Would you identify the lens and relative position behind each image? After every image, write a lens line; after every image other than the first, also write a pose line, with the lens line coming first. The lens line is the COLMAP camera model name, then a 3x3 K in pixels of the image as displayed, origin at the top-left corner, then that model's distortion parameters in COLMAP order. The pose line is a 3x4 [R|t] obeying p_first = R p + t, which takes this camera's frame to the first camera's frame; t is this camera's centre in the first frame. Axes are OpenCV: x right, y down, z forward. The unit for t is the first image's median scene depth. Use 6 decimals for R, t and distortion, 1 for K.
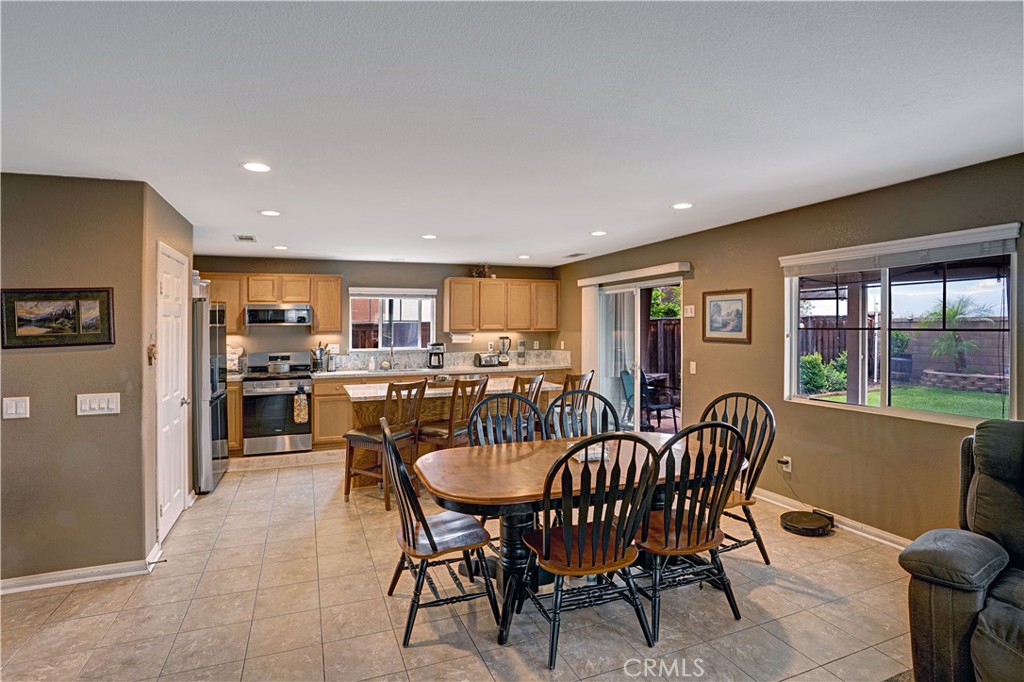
lens RADIAL K [[519.6, 0, 508.6], [0, 519.6, 329.0], [0, 0, 1]] dist [-0.026380, 0.000313]
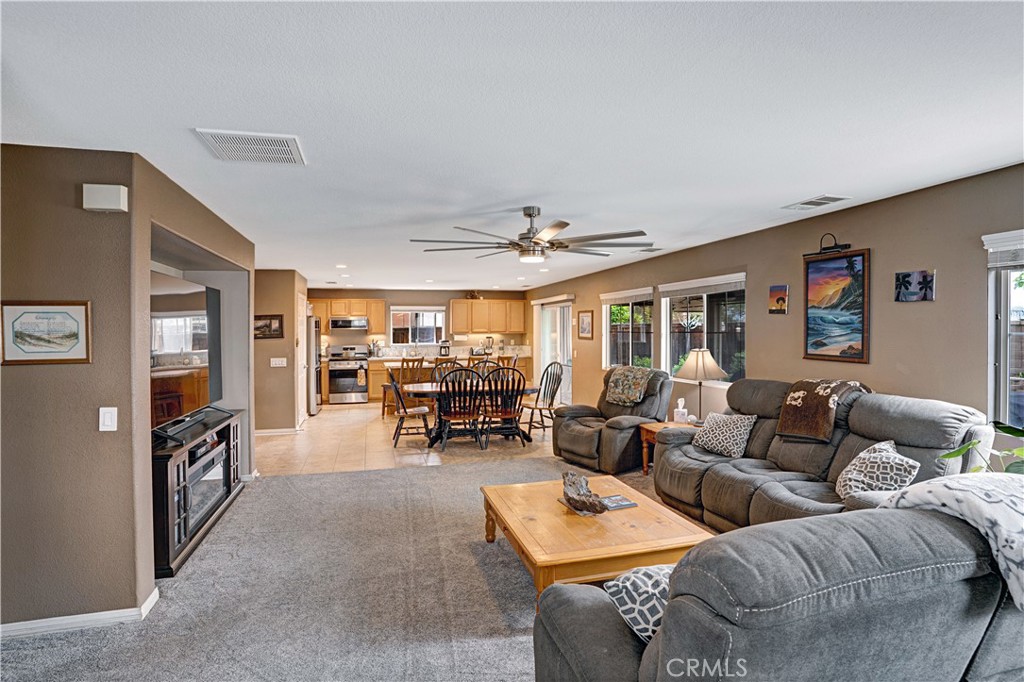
lens RADIAL K [[517.1, 0, 518.3], [0, 517.1, 341.3], [0, 0, 1]] dist [-0.040999, 0.000036]
pose [[0.995318, 0.003449, -0.096596, 0.256801], [-0.001590, 0.999812, 0.019313, -0.001069], [0.096645, -0.019069, 0.995136, -0.592165]]
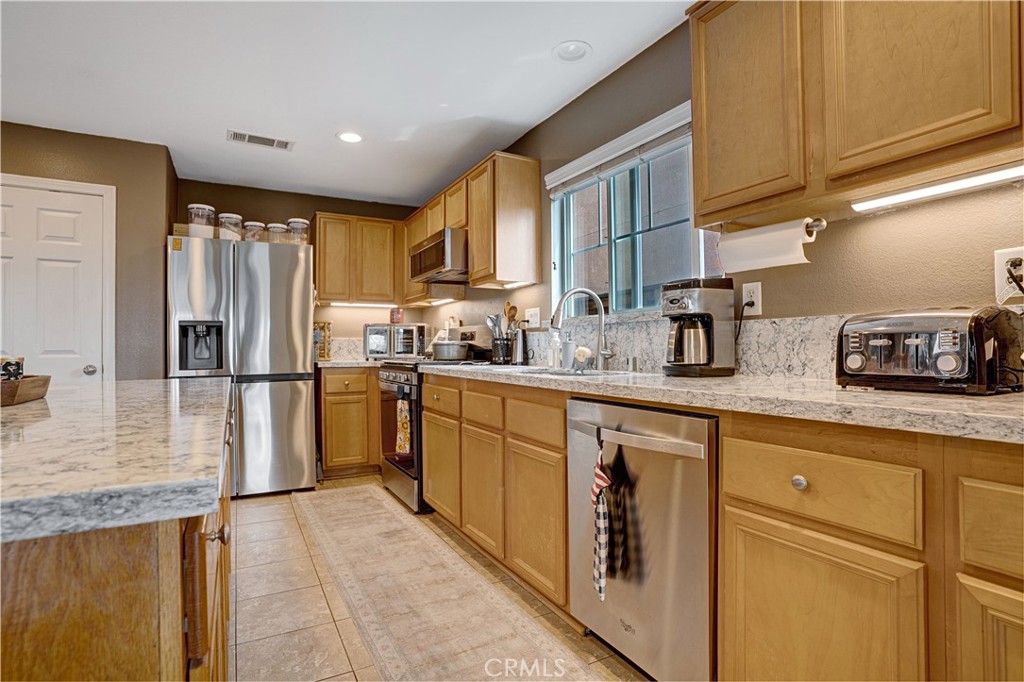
lens RADIAL K [[506.5, 0, 502.3], [0, 506.5, 343.8], [0, 0, 1]] dist [-0.024710, 0.000869]
pose [[0.116042, -0.001486, -0.993243, 0.113650], [0.006418, 0.999979, -0.000747, 0.063656], [0.993224, -0.006288, 0.116049, 0.945856]]
